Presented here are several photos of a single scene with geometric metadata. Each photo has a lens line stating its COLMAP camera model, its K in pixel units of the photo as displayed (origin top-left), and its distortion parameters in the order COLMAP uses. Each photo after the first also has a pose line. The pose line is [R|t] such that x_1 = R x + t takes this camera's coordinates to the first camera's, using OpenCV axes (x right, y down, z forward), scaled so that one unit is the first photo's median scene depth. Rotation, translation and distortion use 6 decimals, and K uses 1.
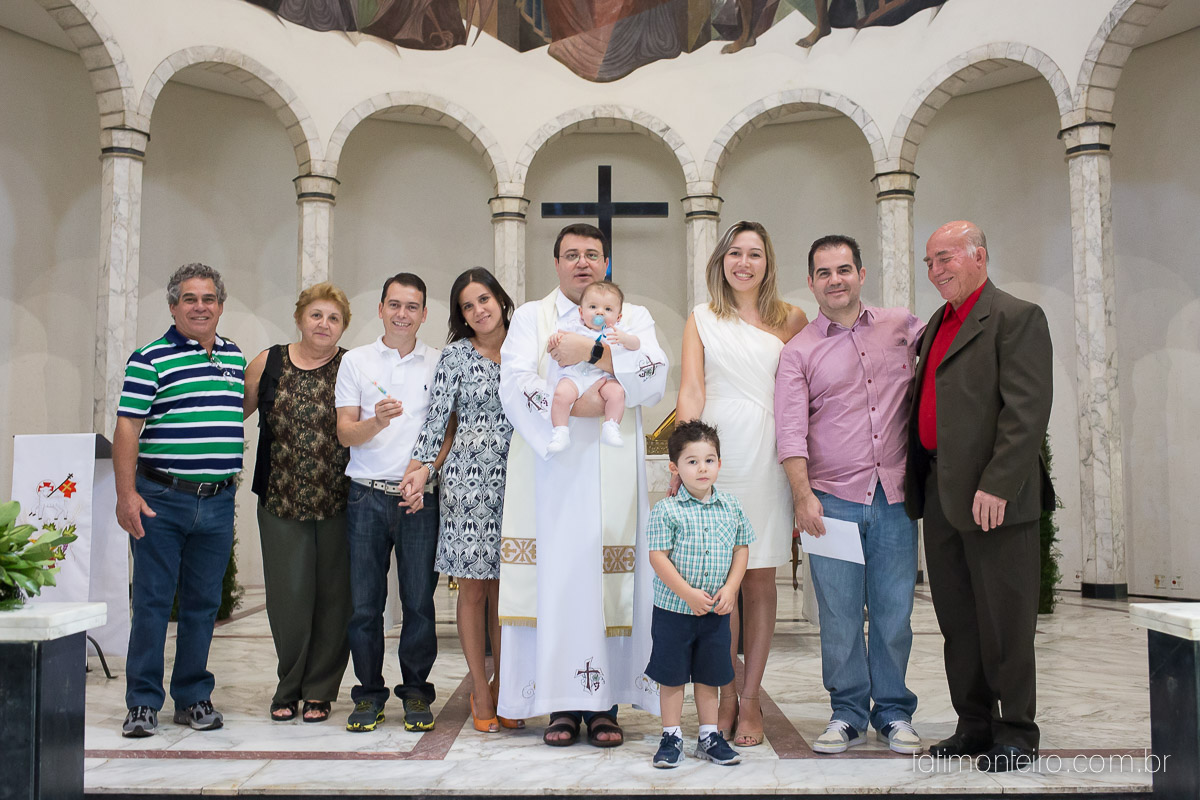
lens RADIAL K [[1164.1, 0, 600.0], [0, 1164.1, 400.0], [0, 0, 1]] dist [-0.068114, 0.040704]
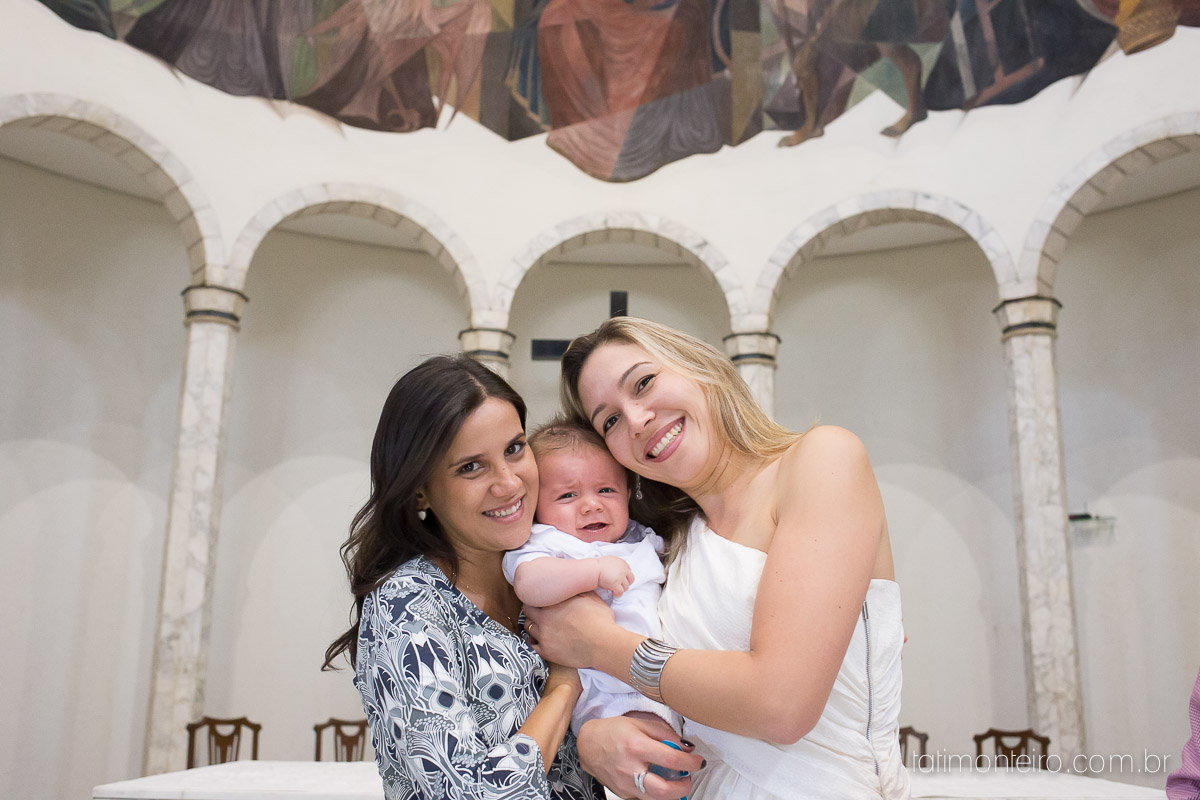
lens RADIAL K [[1164.1, 0, 600.0], [0, 1164.1, 400.0], [0, 0, 1]] dist [-0.068114, 0.040704]
pose [[0.999815, 0.019214, -0.000188, -0.006725], [-0.018964, 0.985088, -0.171001, -0.008710], [-0.003100, 0.170973, 0.985271, 0.295477]]
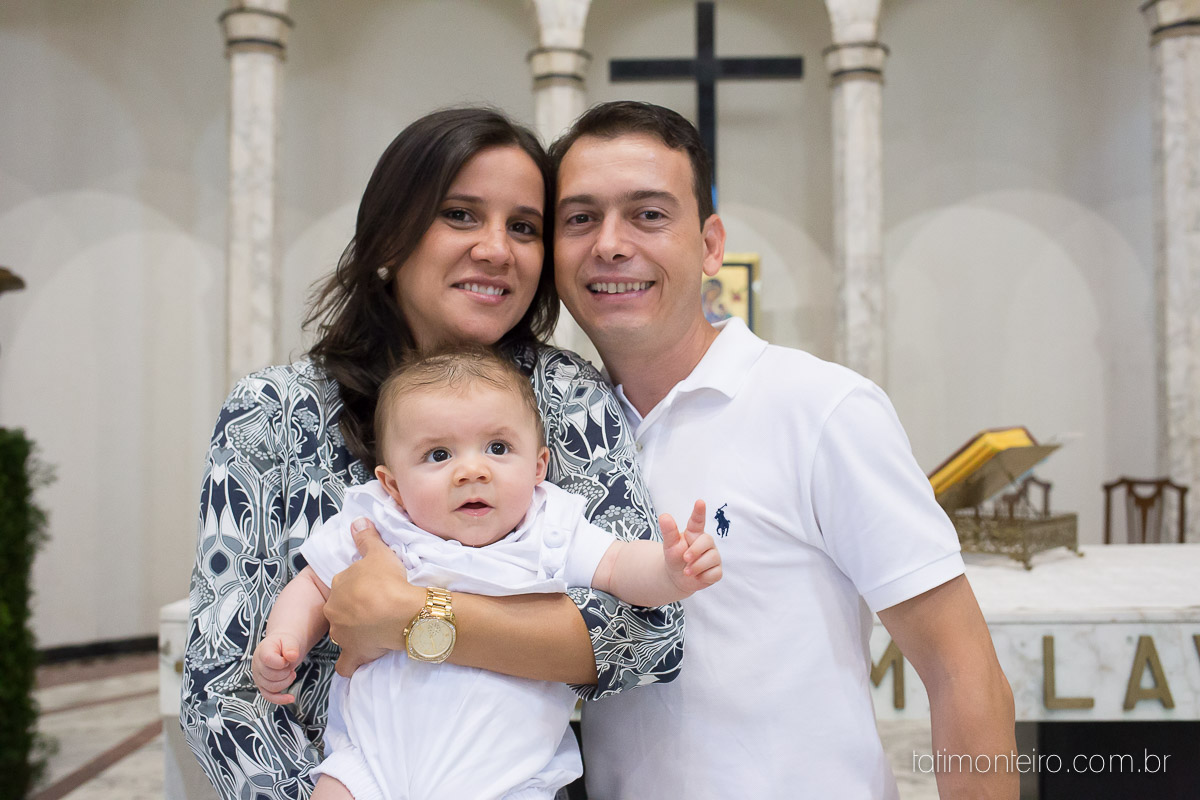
lens RADIAL K [[1164.1, 0, 600.0], [0, 1164.1, 400.0], [0, 0, 1]] dist [-0.068114, 0.040704]
pose [[0.998830, -0.000814, -0.048350, -0.024415], [0.003372, 0.998596, 0.052860, -0.013387], [0.048239, -0.052961, 0.997431, 0.349847]]
